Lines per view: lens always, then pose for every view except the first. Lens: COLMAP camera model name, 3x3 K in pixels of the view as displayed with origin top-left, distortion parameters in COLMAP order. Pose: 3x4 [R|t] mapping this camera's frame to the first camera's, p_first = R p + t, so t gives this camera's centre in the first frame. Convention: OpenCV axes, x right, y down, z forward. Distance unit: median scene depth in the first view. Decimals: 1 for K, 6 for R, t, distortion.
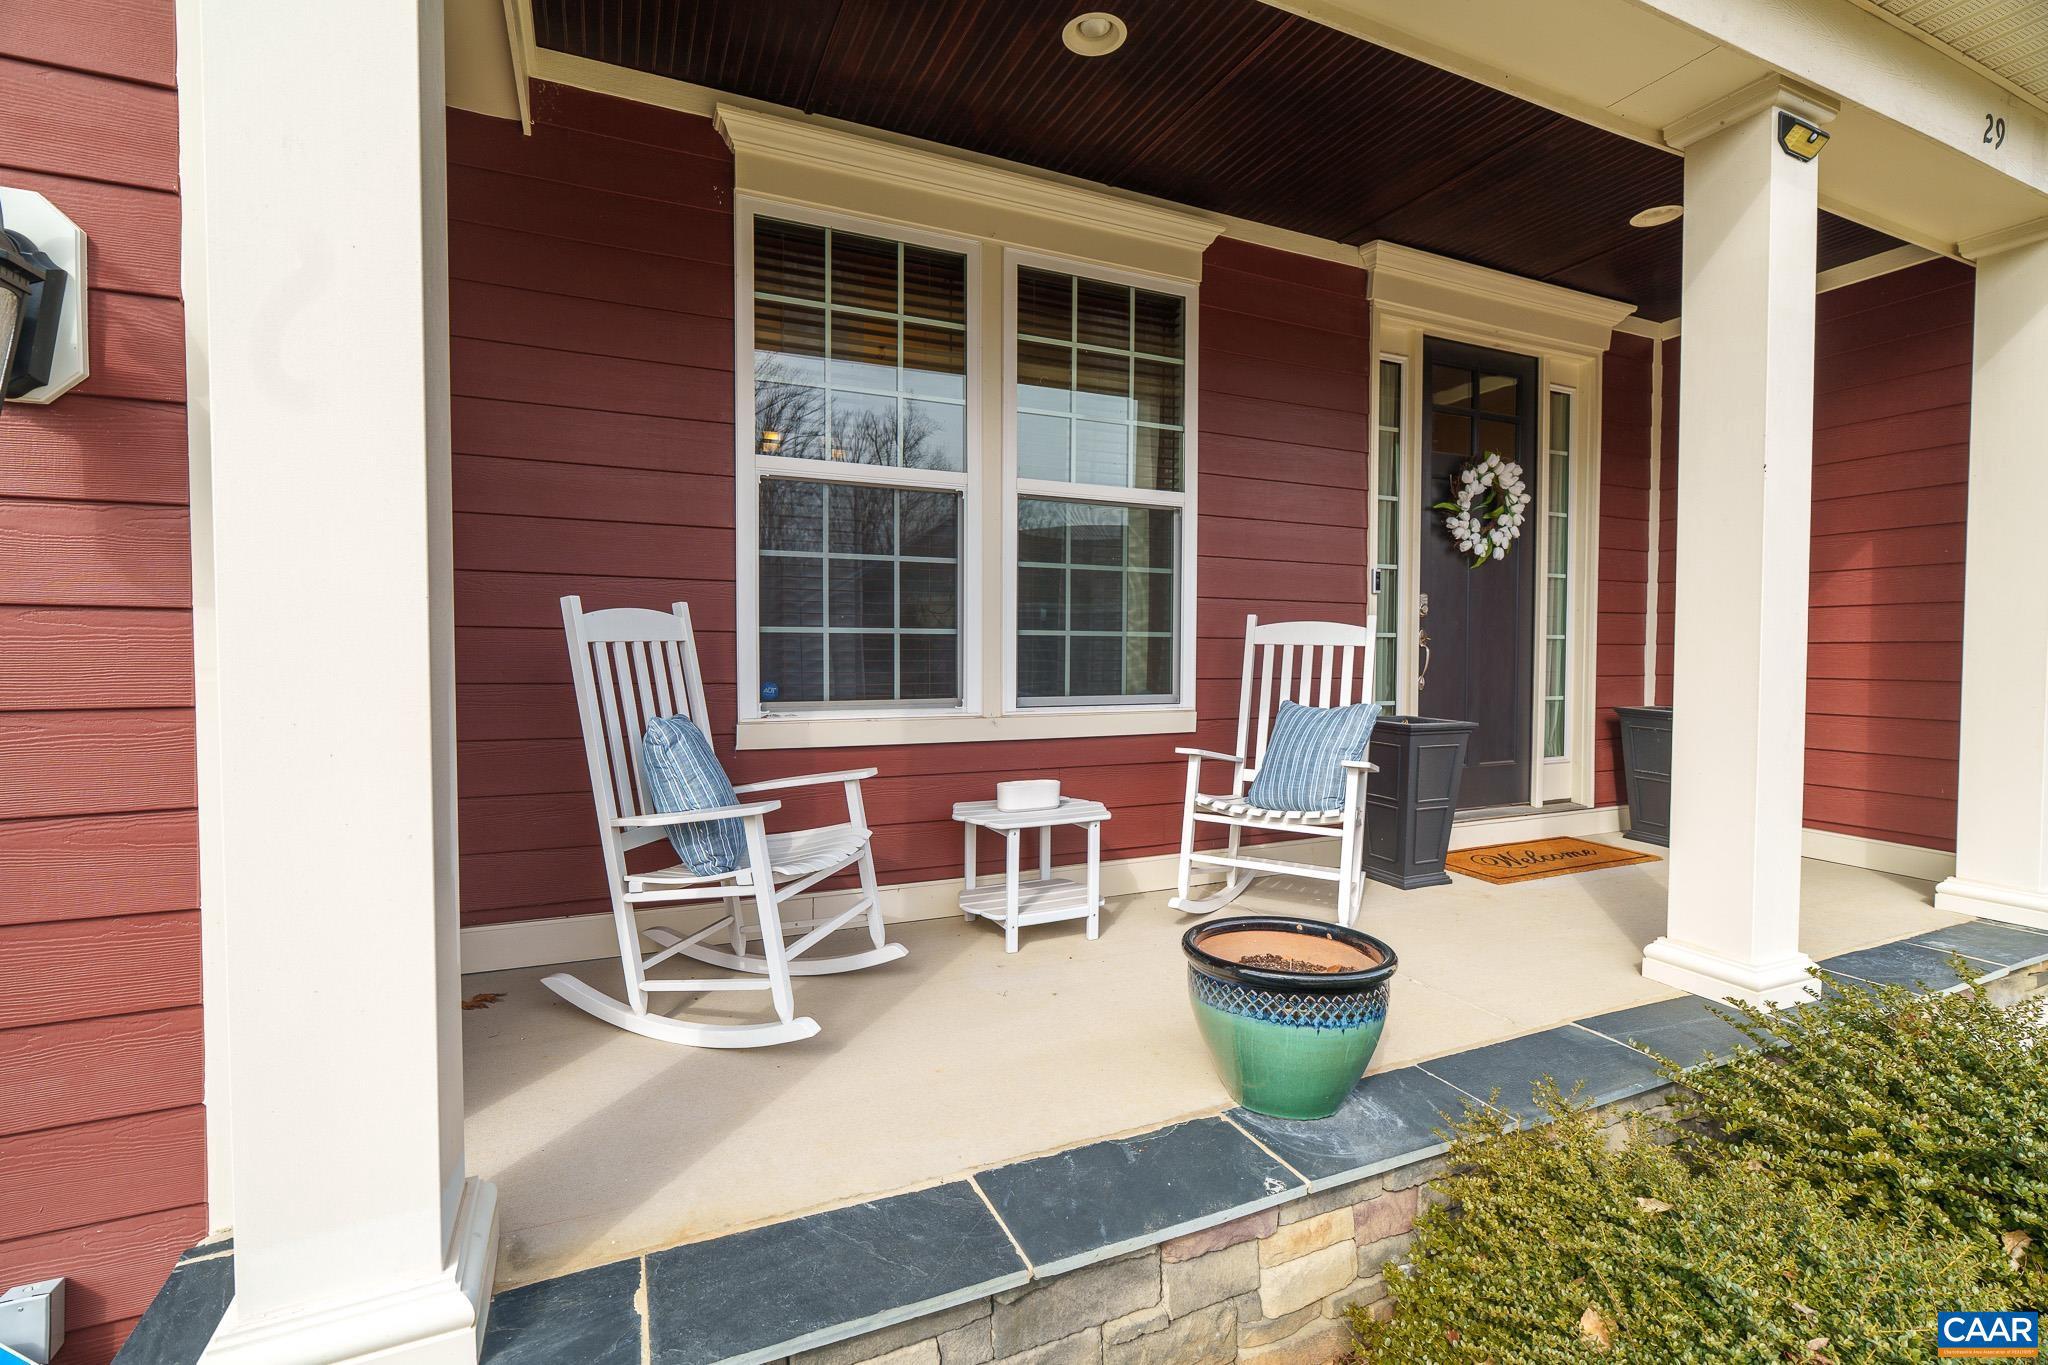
lens RADIAL K [[918.6, 0, 1024.0], [0, 918.6, 682.5], [0, 0, 1]] dist [-0.004699, 0.000005]
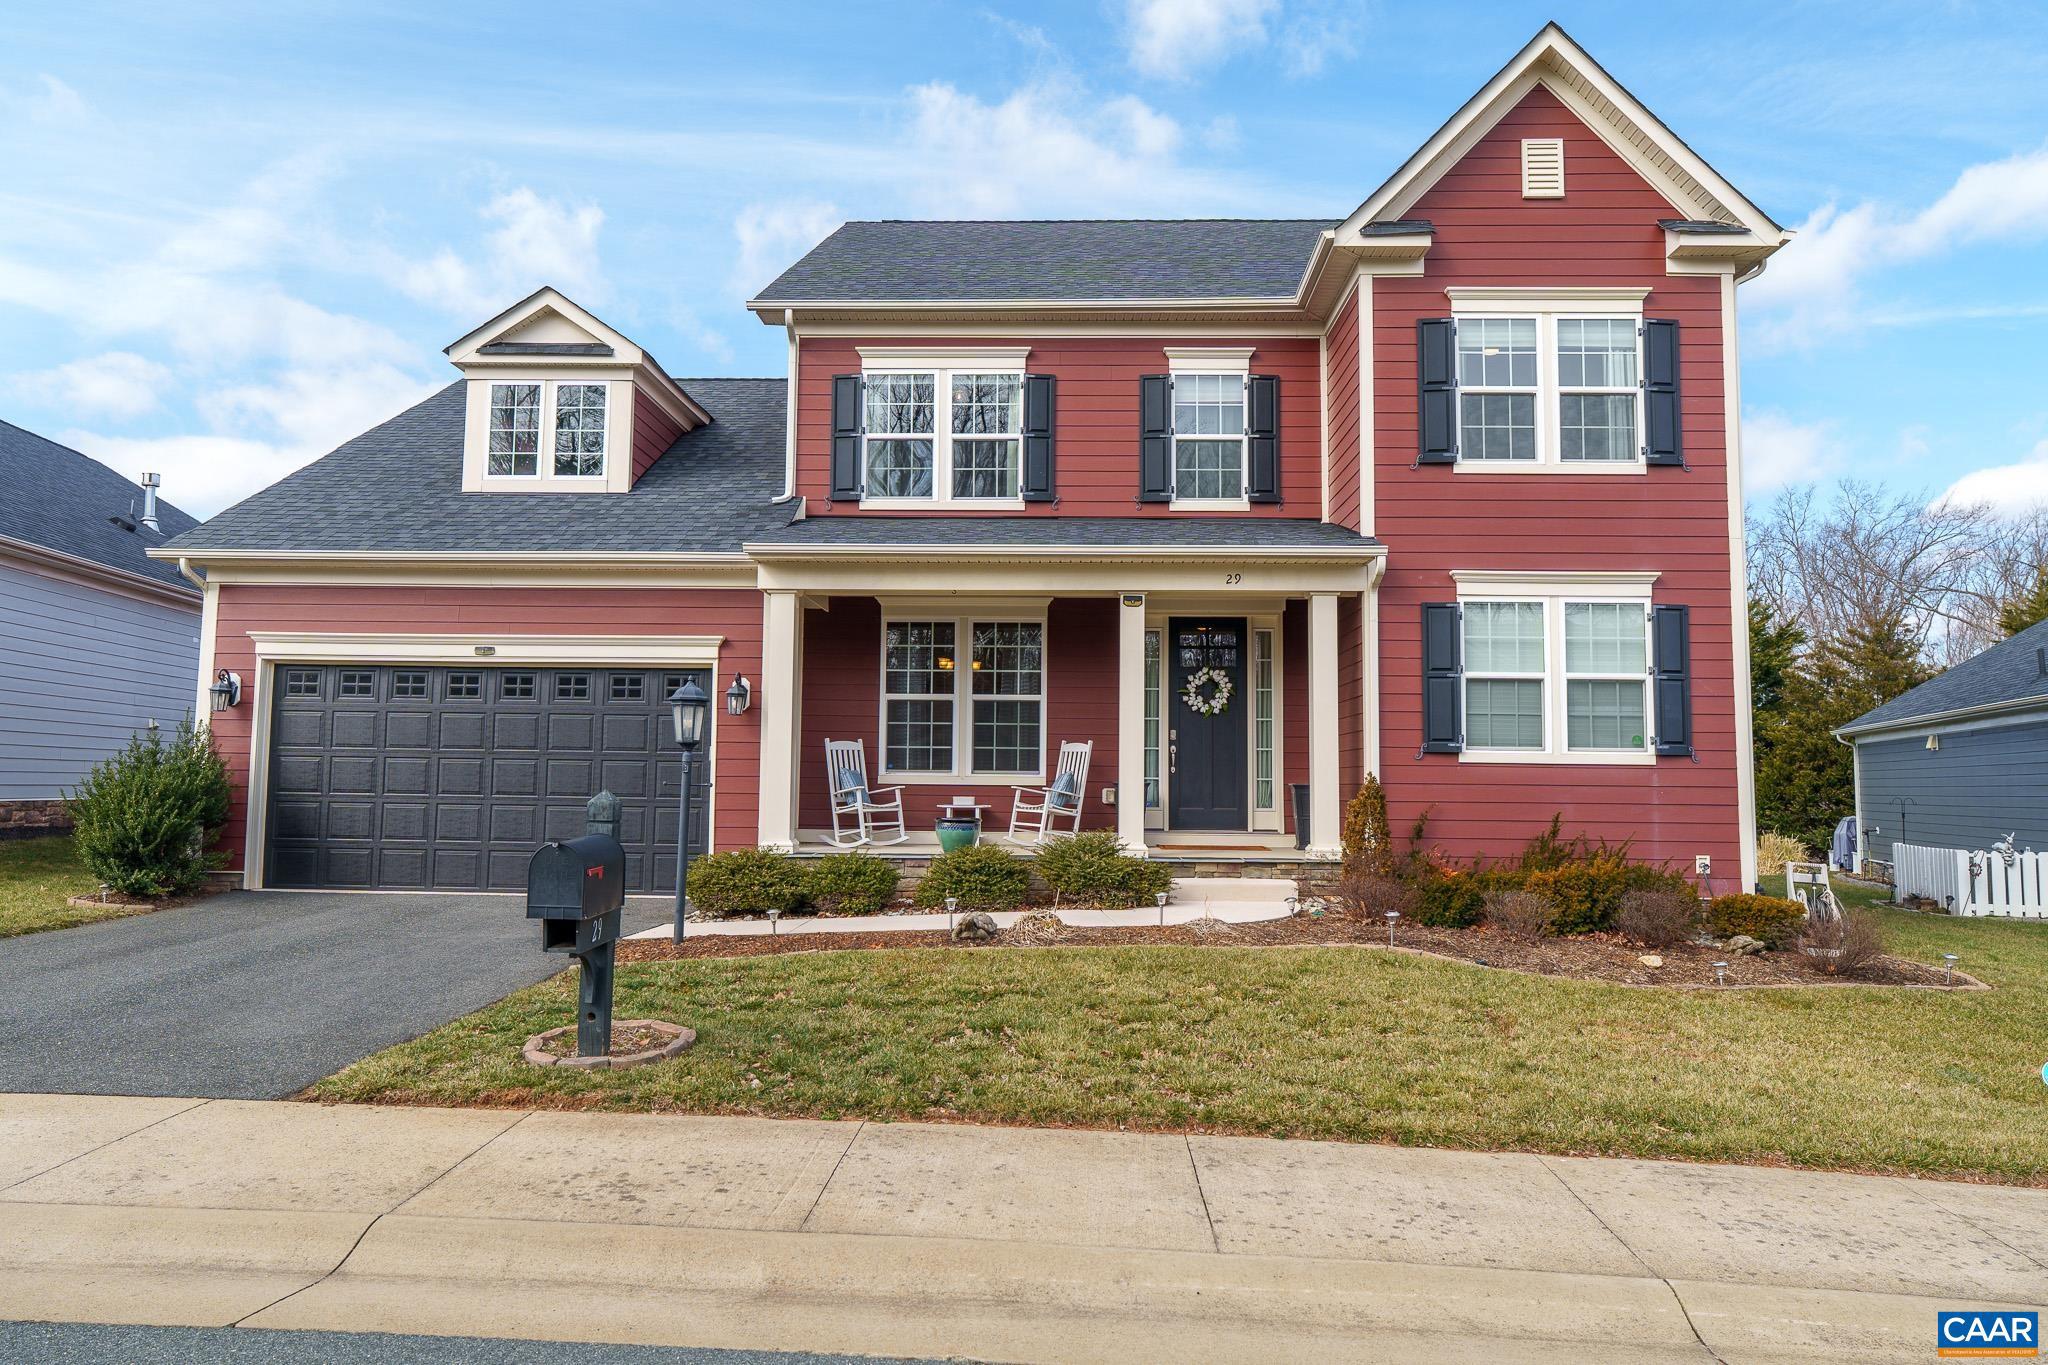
lens RADIAL K [[1361.4, 0, 1024.0], [0, 1361.4, 682.5], [0, 0, 1]] dist [0.001449, -0.000440]
pose [[0.894001, -0.027355, -0.447230, 1.747976], [-0.023261, 0.993955, -0.107294, 0.168371], [0.447462, 0.106324, 0.887960, -2.335334]]
